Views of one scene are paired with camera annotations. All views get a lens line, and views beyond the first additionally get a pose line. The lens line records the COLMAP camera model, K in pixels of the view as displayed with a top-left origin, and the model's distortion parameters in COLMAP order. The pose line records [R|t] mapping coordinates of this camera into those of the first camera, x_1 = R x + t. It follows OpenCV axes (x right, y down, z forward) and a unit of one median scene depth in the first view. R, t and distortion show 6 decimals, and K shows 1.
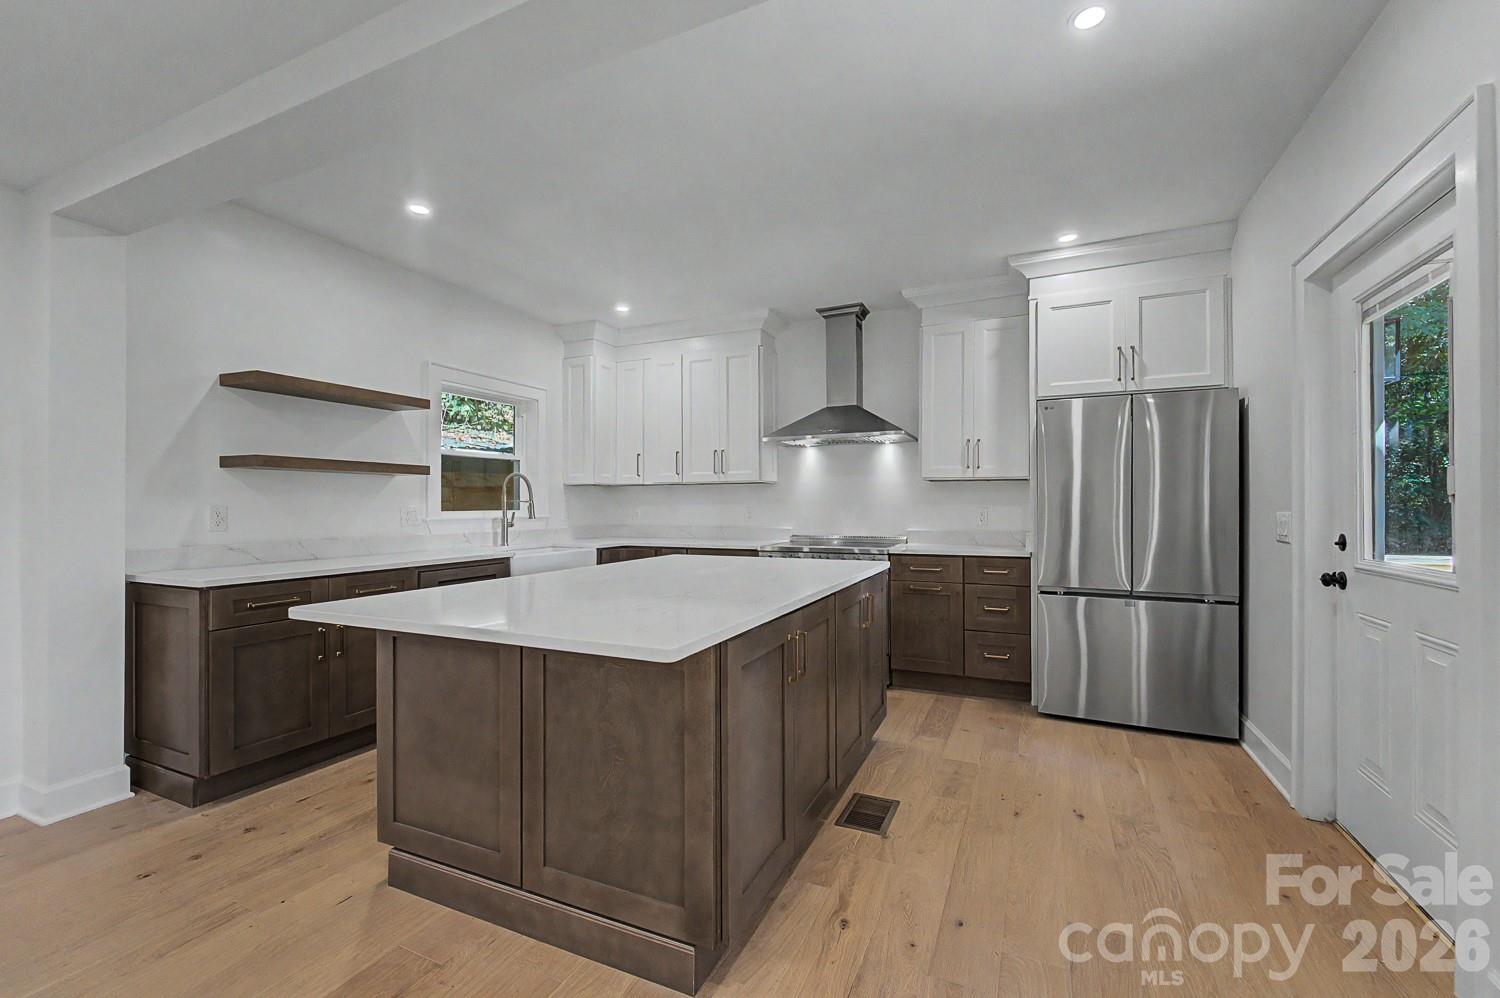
lens RADIAL K [[614.9, 0, 747.6], [0, 614.9, 494.6], [0, 0, 1]] dist [-0.003804, 0.000075]
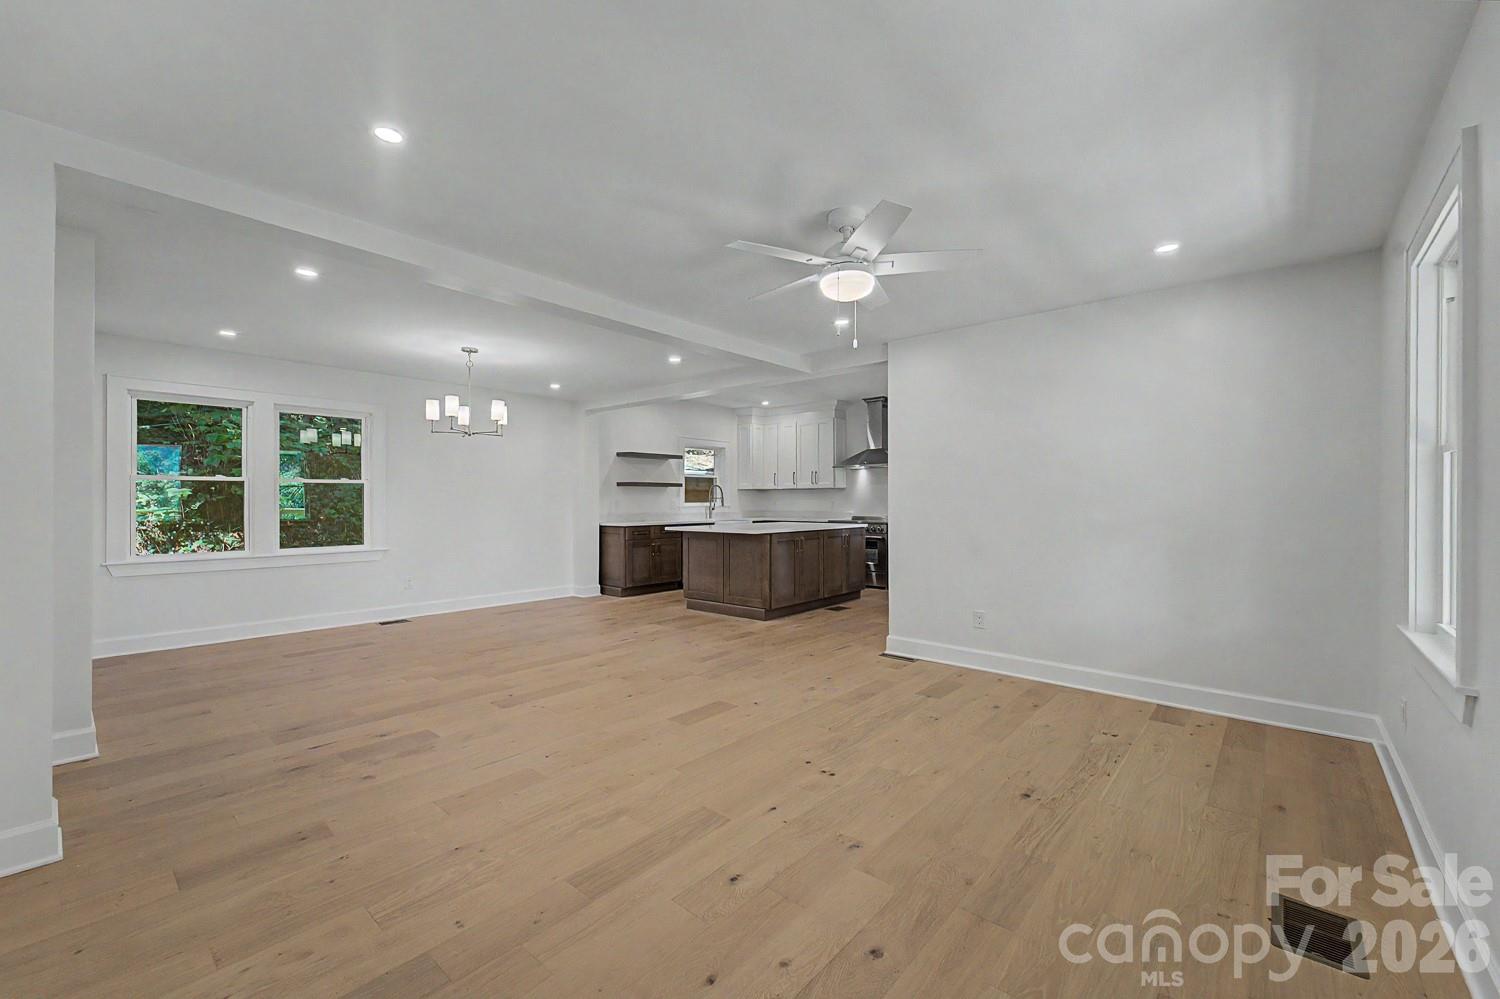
lens RADIAL K [[614.9, 0, 751.3], [0, 614.9, 497.0], [0, 0, 1]] dist [-0.003804, 0.000075]
pose [[0.960970, 0.000283, -0.276652, 0.311433], [0.003169, 0.999923, 0.012028, -0.017083], [0.276634, -0.012435, 0.960895, -0.953978]]
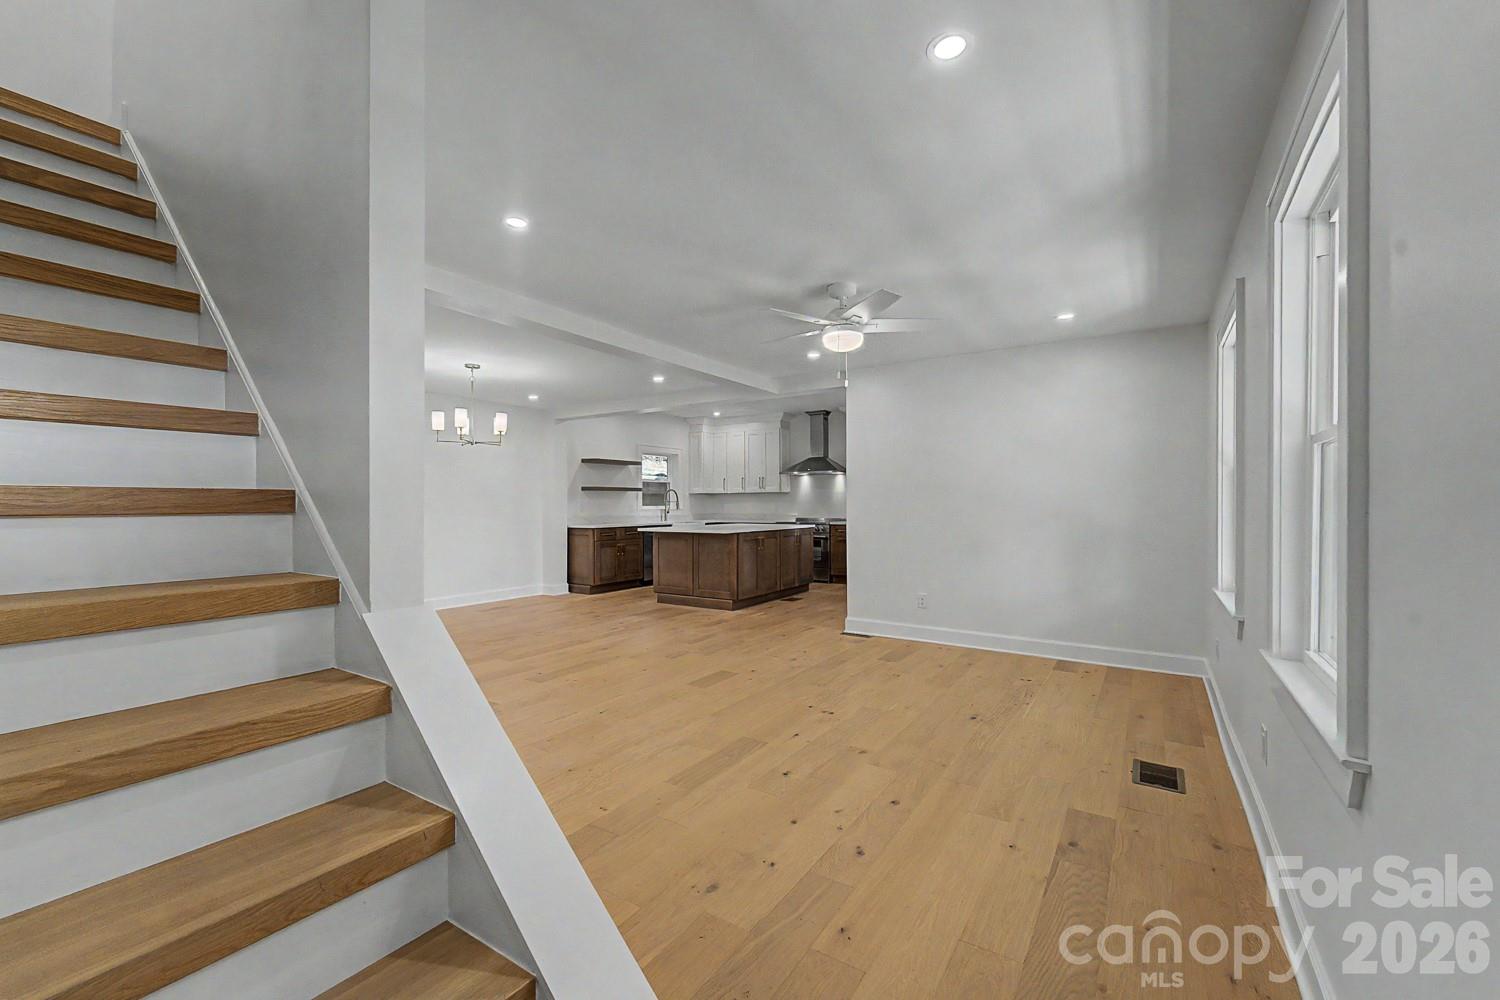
lens RADIAL K [[614.9, 0, 754.2], [0, 614.9, 501.6], [0, 0, 1]] dist [-0.003804, 0.000075]
pose [[0.990011, -0.000355, -0.140988, 0.236028], [0.002425, 0.999892, 0.014513, -0.020902], [0.140967, -0.014710, 0.989905, -1.143534]]
